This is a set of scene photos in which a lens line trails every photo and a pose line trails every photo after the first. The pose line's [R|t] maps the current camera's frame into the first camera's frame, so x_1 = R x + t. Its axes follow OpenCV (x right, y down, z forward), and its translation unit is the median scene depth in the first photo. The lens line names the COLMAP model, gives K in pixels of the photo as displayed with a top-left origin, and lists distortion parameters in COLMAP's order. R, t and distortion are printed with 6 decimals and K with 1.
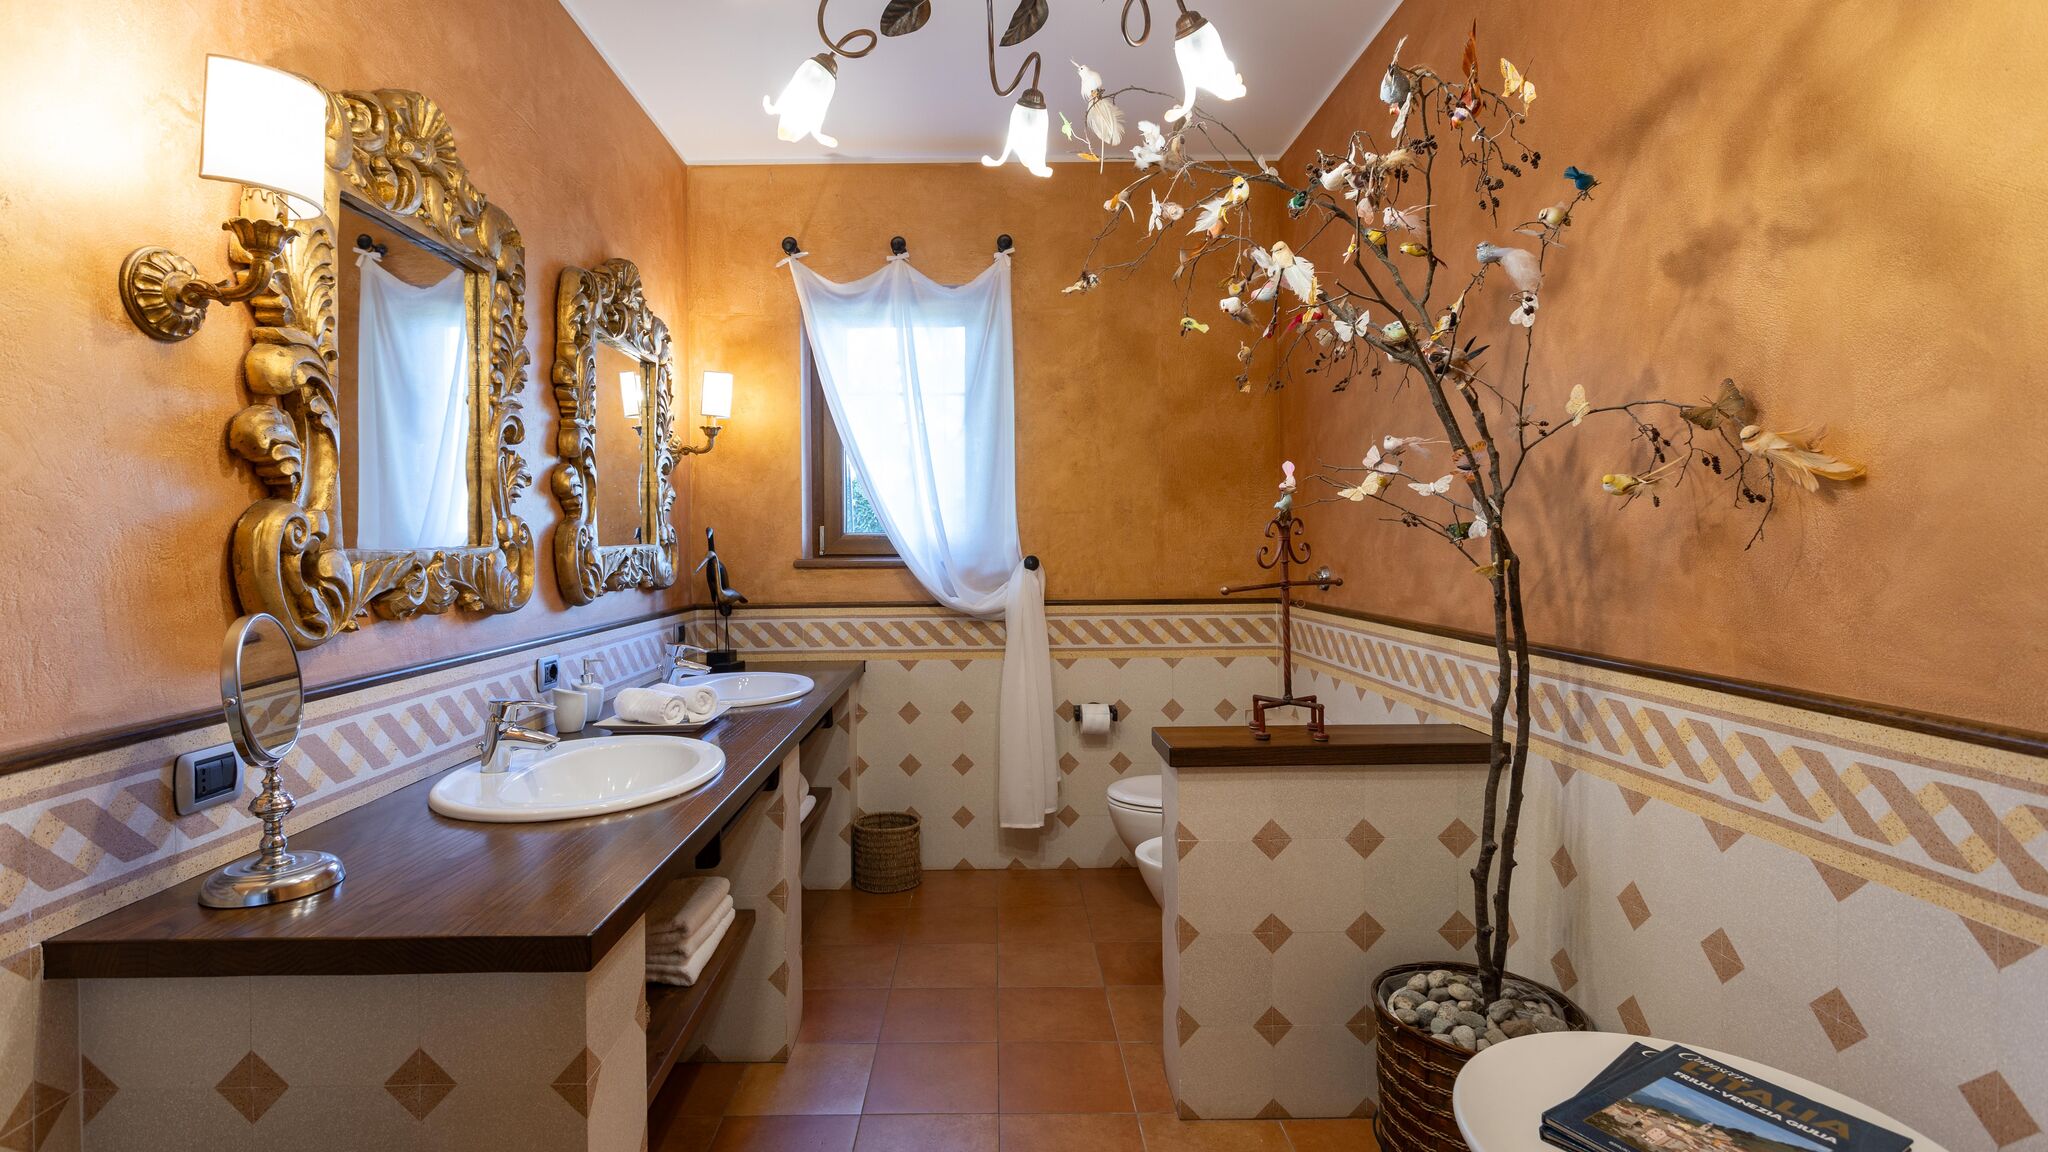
lens RADIAL K [[1012.9, 0, 977.0], [0, 1012.9, 529.6], [0, 0, 1]] dist [0.000247, 0.001407]
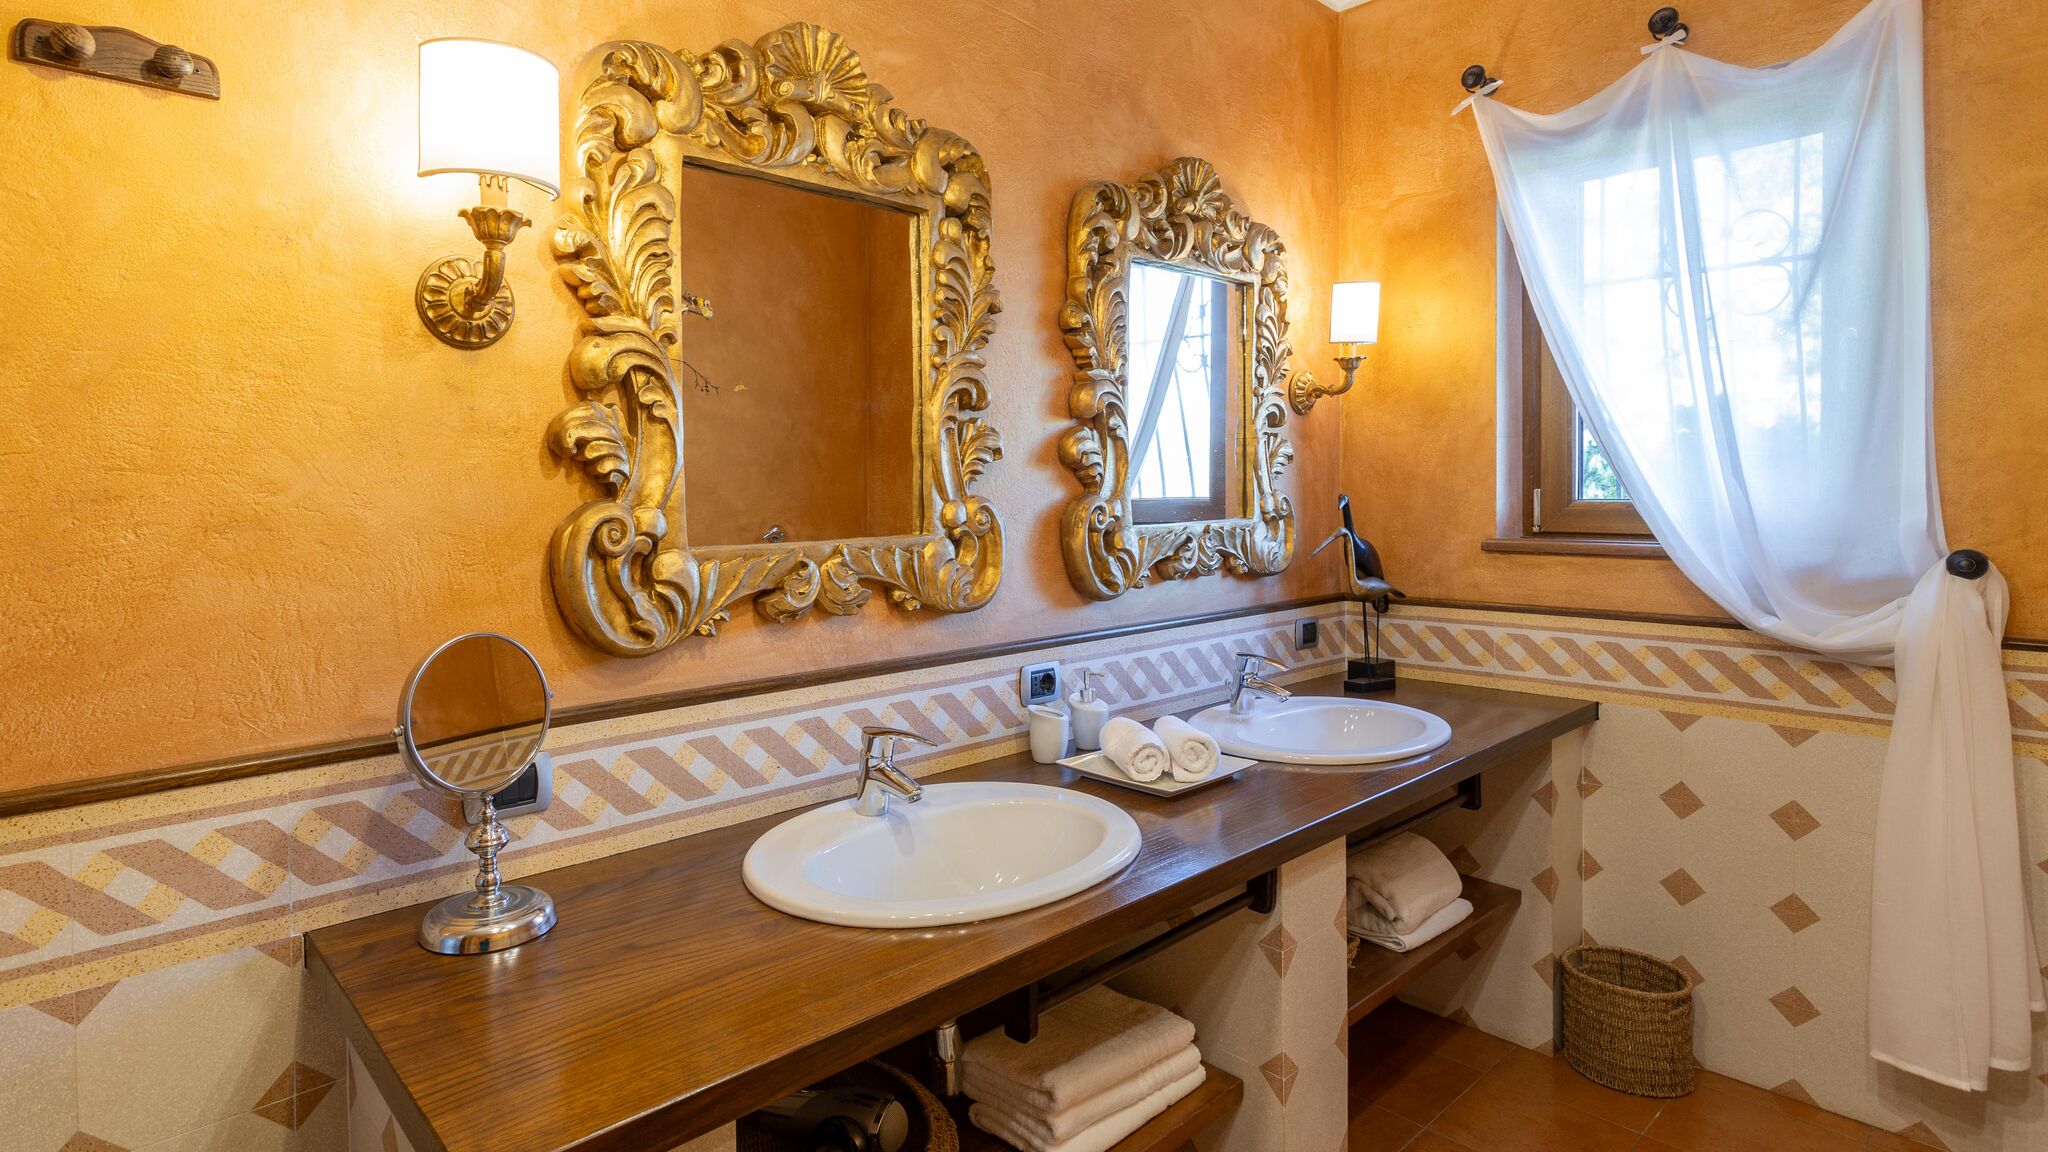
lens RADIAL K [[1008.1, 0, 1018.9], [0, 1008.1, 488.3], [0, 0, 1]] dist [0.000068, 0.001584]
pose [[0.651840, 0.006426, -0.758329, 0.186715], [0.017132, 0.999584, 0.023196, -0.036452], [0.758163, -0.028112, 0.651459, 0.451322]]
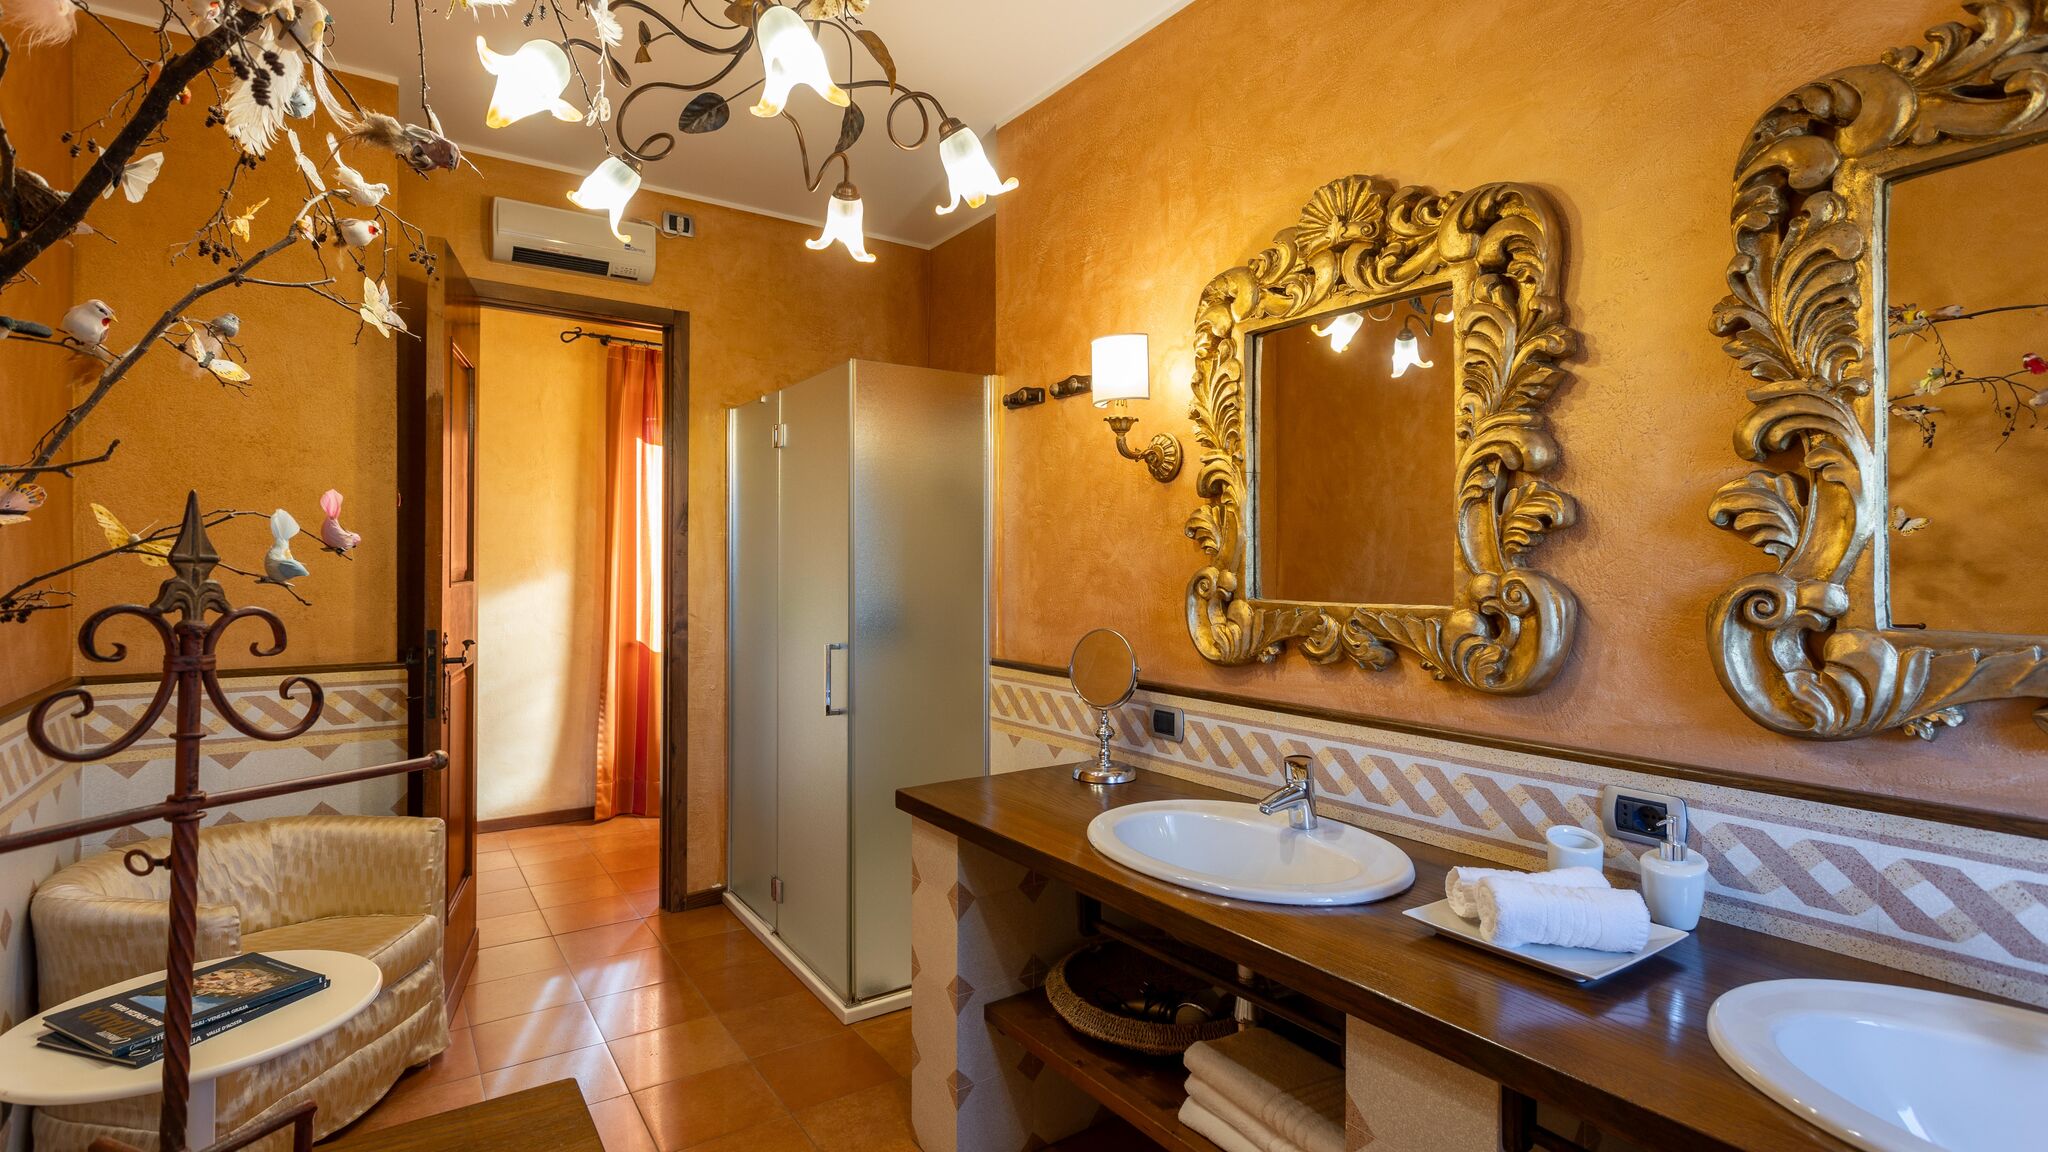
lens RADIAL K [[995.7, 0, 1014.7], [0, 995.7, 540.3], [0, 0, 1]] dist [-0.000543, 0.000759]
pose [[-0.835888, 0.004616, -0.548881, 0.250245], [0.022567, 0.999408, -0.025961, -0.023160], [0.548436, -0.034087, -0.835498, 1.327933]]
